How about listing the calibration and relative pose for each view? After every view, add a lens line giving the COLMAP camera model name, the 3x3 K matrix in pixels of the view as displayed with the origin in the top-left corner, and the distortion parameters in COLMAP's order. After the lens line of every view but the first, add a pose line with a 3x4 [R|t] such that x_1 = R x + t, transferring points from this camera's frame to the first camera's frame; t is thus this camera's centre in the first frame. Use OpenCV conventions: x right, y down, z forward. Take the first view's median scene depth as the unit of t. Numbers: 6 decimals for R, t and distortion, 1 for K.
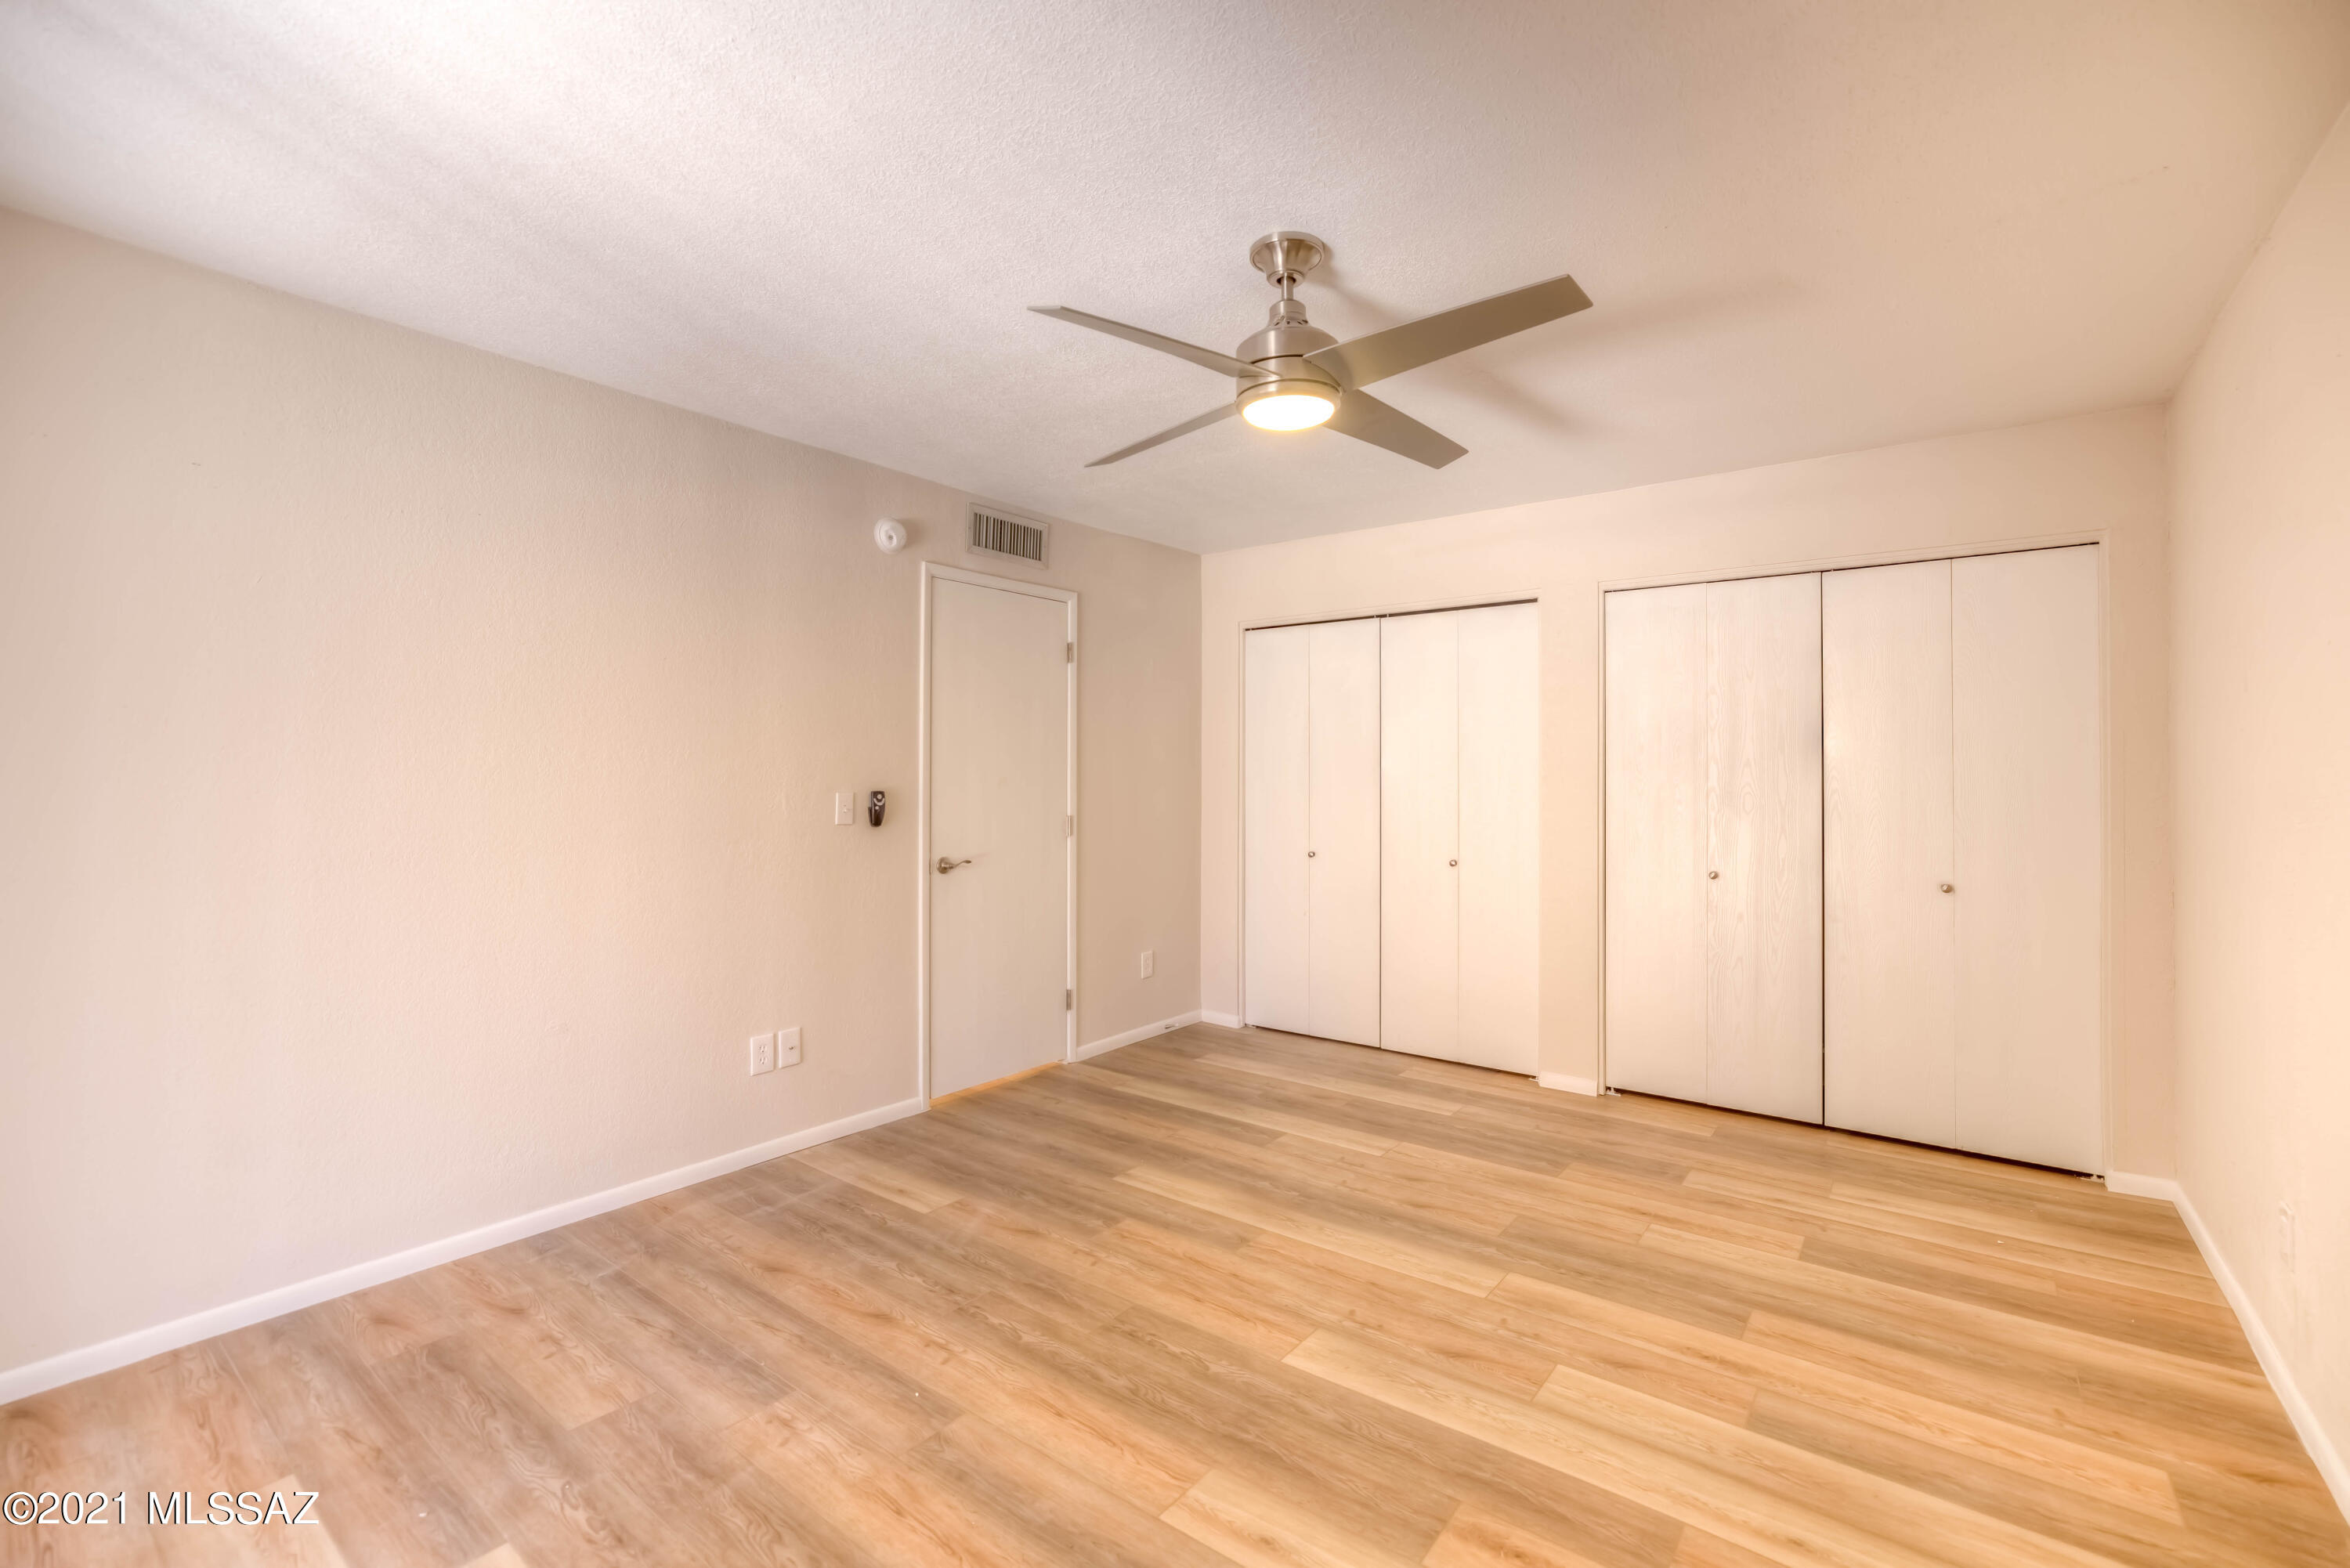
lens RADIAL K [[1033.0, 0, 1184.6], [0, 1033.0, 759.3], [0, 0, 1]] dist [-0.036949, 0.022183]
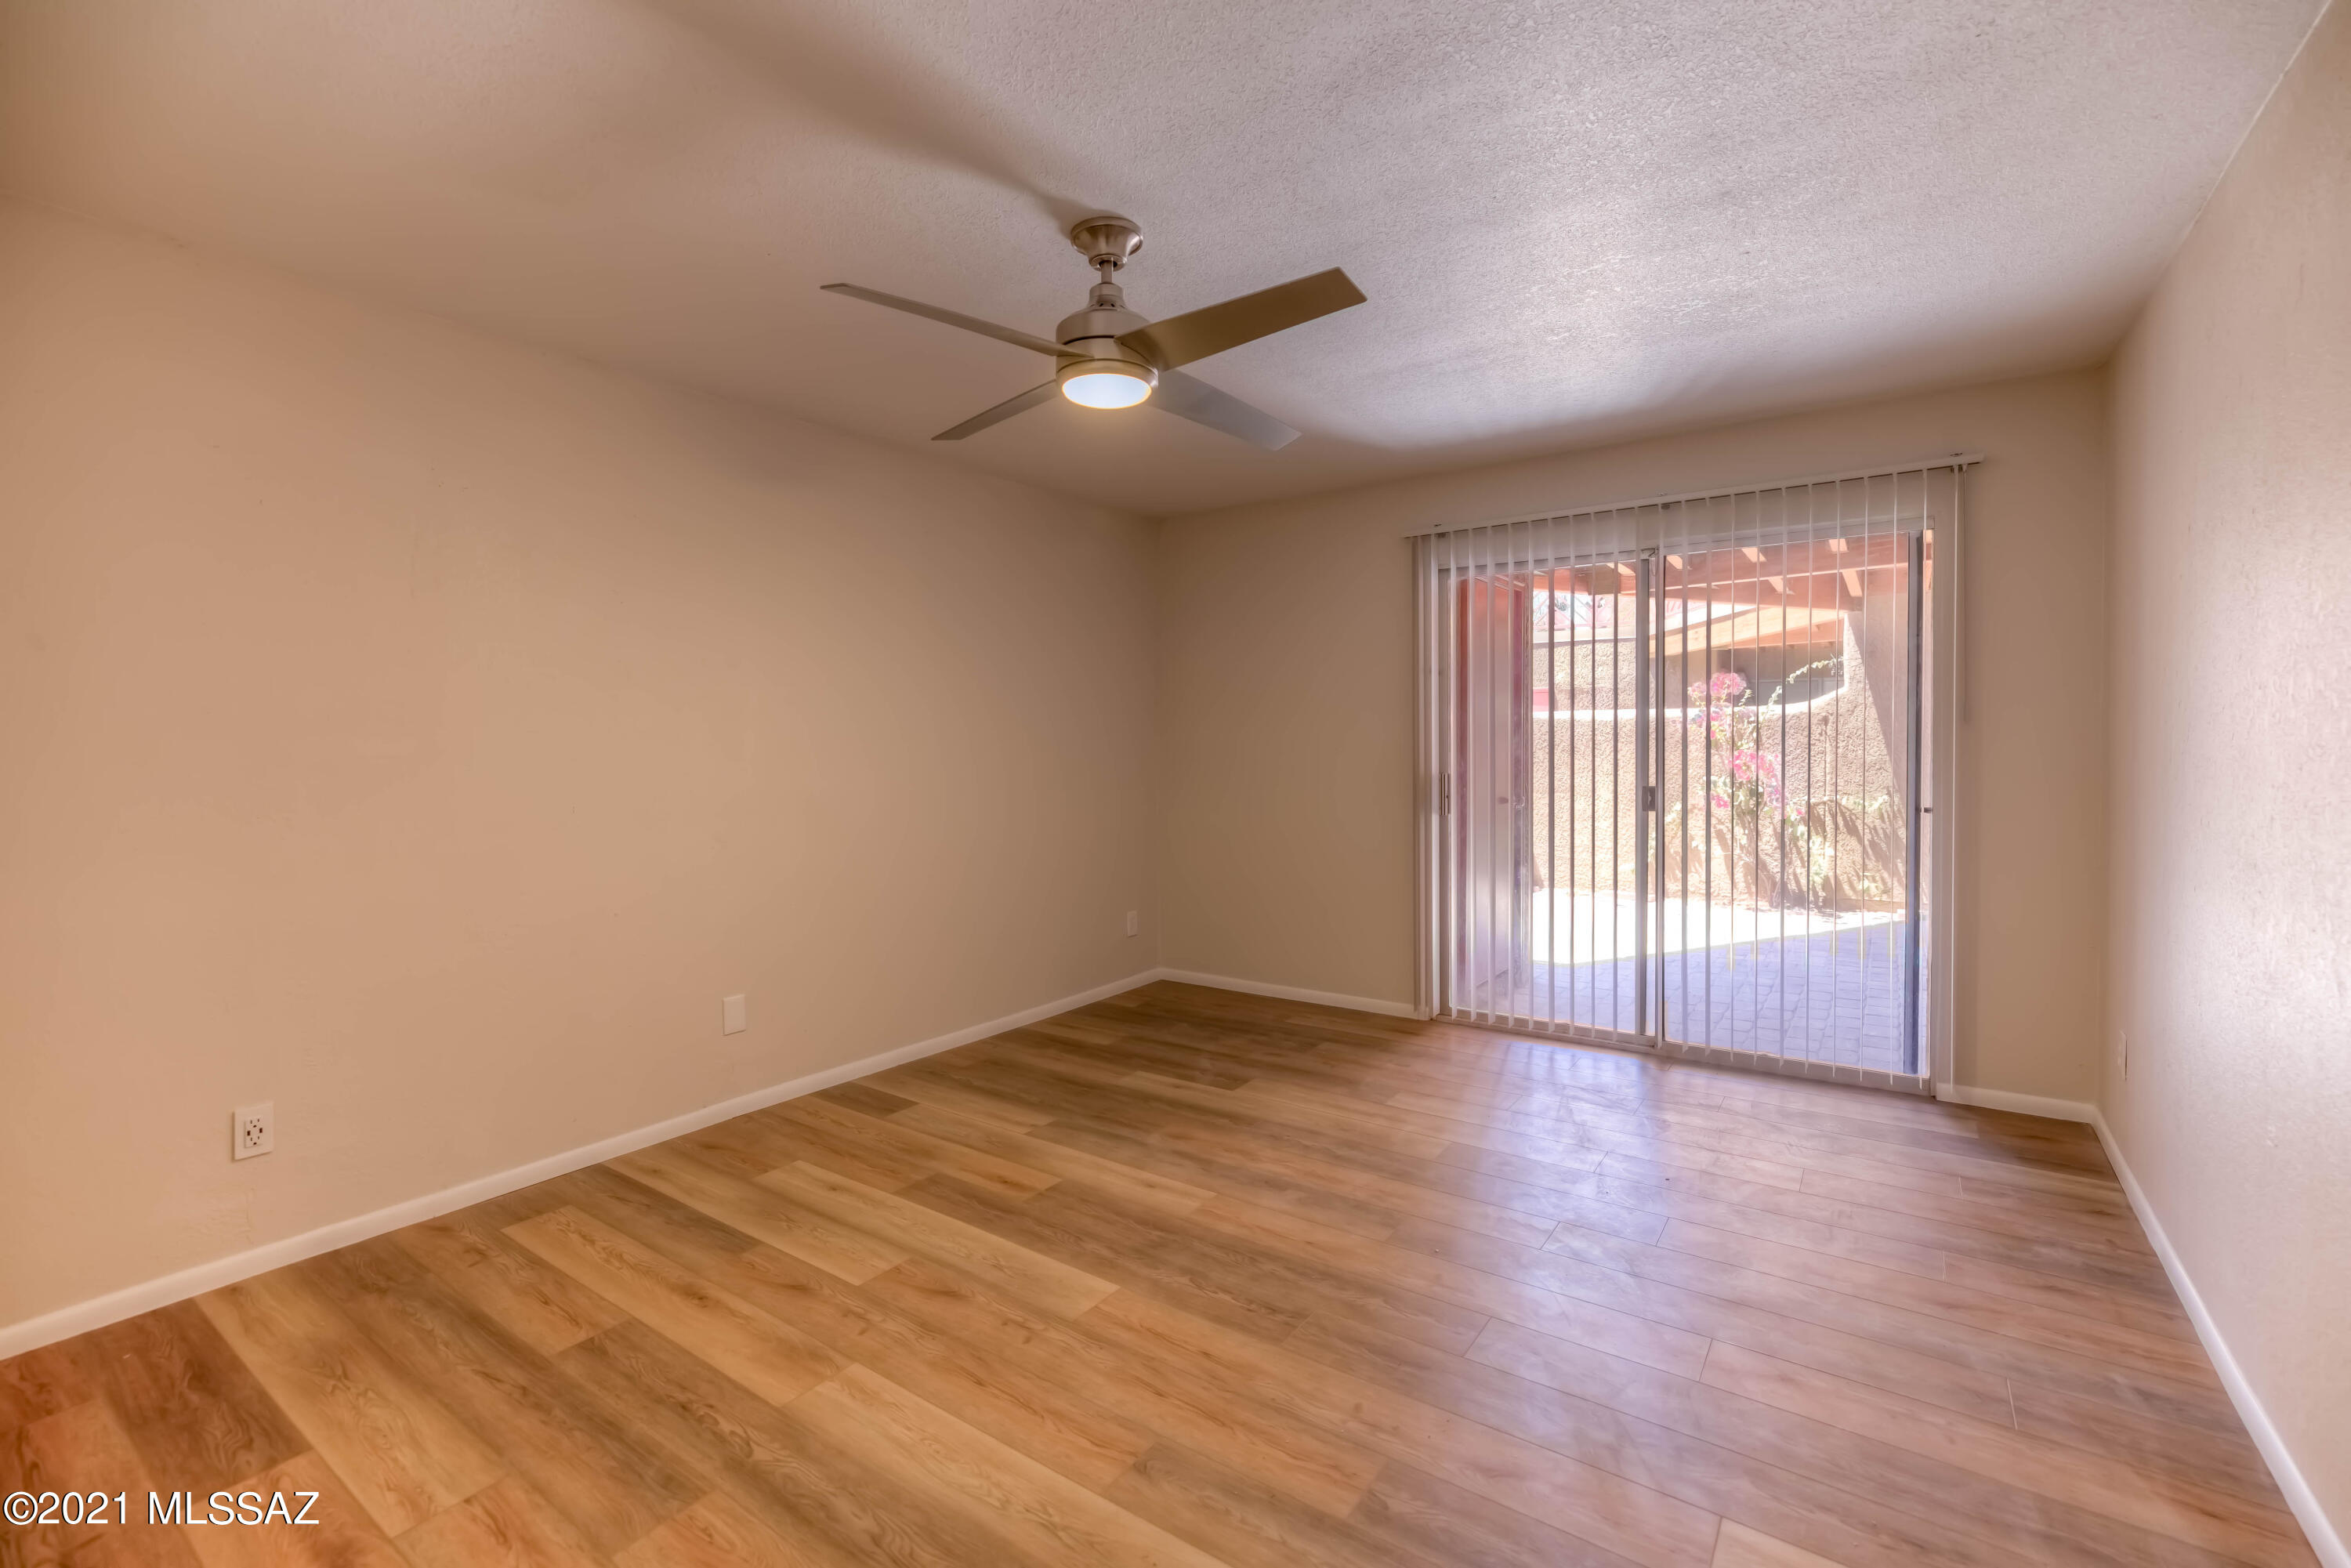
lens RADIAL K [[1044.0, 0, 1182.5], [0, 1044.0, 751.4], [0, 0, 1]] dist [-0.039163, 0.022516]
pose [[-0.999350, 0.004774, -0.035739, 0.052922], [0.004890, 0.999983, -0.003138, 0.037682], [0.035723, -0.003310, -0.999356, 1.631505]]
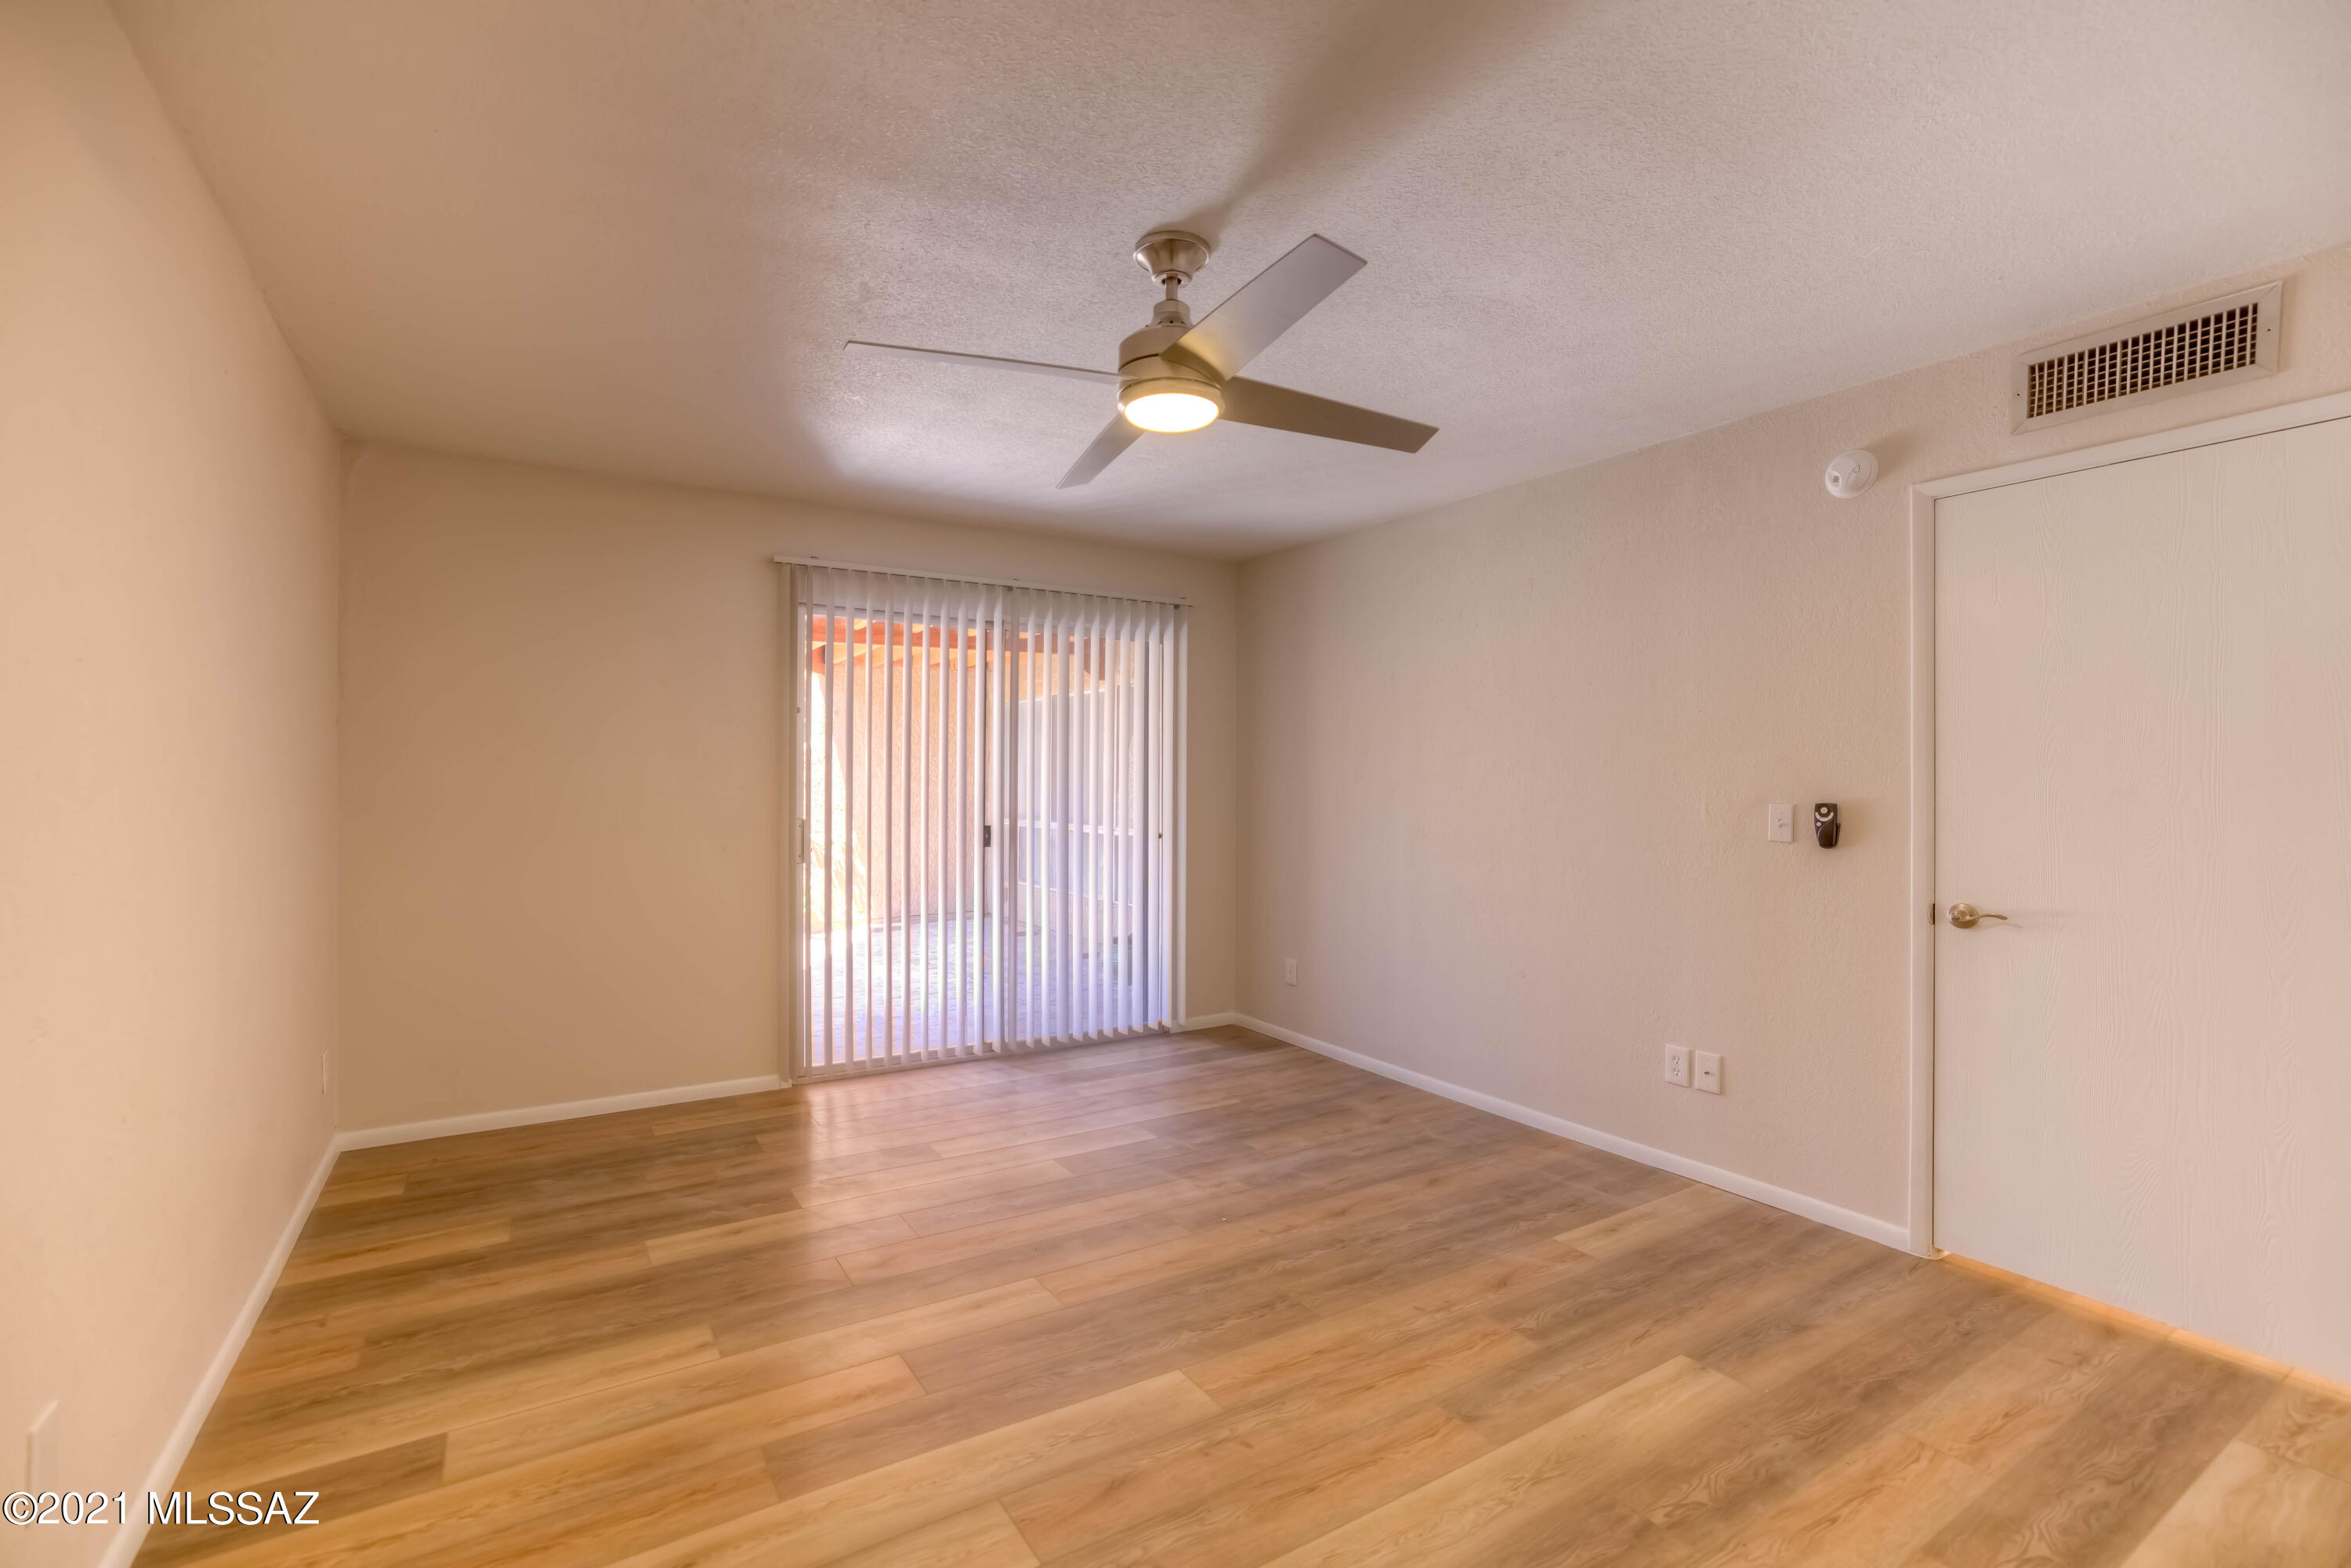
lens RADIAL K [[1032.1, 0, 1159.3], [0, 1032.1, 773.1], [0, 0, 1]] dist [-0.036146, 0.022036]
pose [[-0.349539, -0.013194, -0.936829, 0.809687], [0.006119, 0.999847, -0.016364, 0.028369], [0.936902, -0.011452, -0.349404, 1.055922]]
